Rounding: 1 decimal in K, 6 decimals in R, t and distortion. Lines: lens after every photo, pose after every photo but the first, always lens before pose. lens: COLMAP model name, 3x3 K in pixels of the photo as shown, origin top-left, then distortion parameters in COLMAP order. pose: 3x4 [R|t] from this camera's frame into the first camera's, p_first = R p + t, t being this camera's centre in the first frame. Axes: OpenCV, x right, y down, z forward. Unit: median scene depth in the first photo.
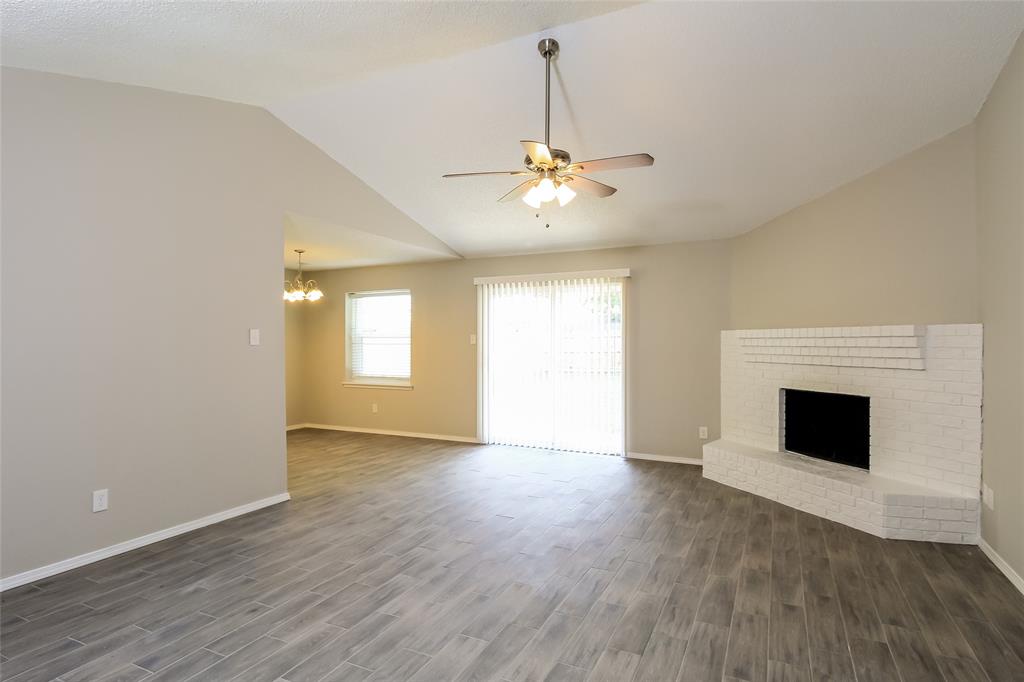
lens RADIAL K [[556.0, 0, 512.1], [0, 556.0, 341.9], [0, 0, 1]] dist [0.004094, -0.008698]
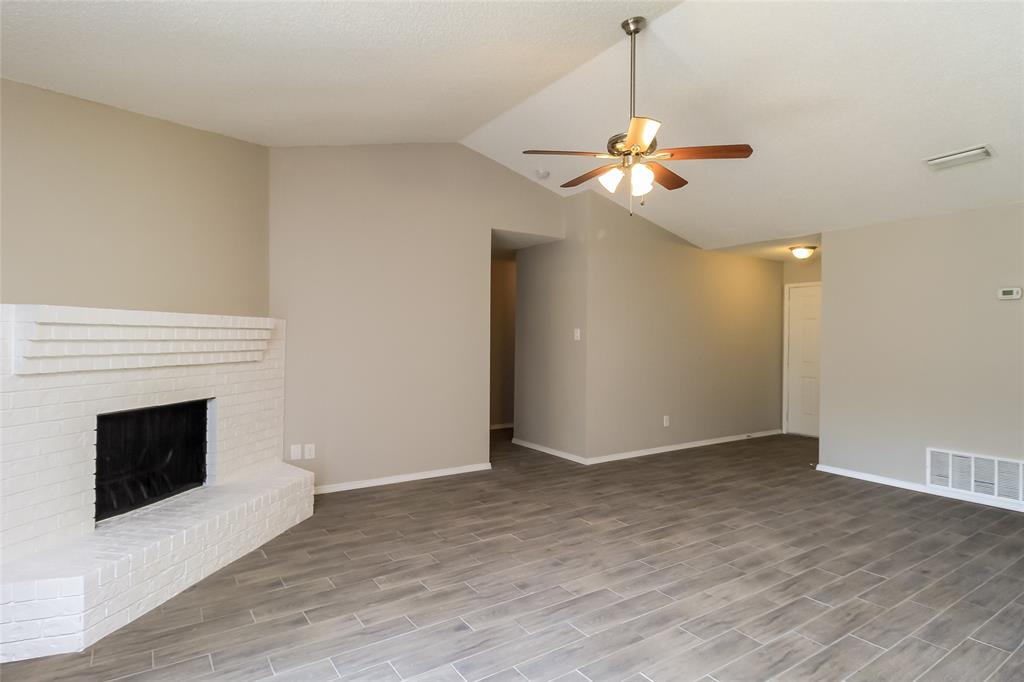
lens RADIAL K [[556.0, 0, 516.8], [0, 556.0, 339.5], [0, 0, 1]] dist [0.004094, -0.008698]
pose [[-0.861012, -0.008747, 0.508509, -0.217352], [-0.007041, 0.999961, 0.005279, 0.000766], [-0.508535, 0.000965, -0.861041, 1.663379]]
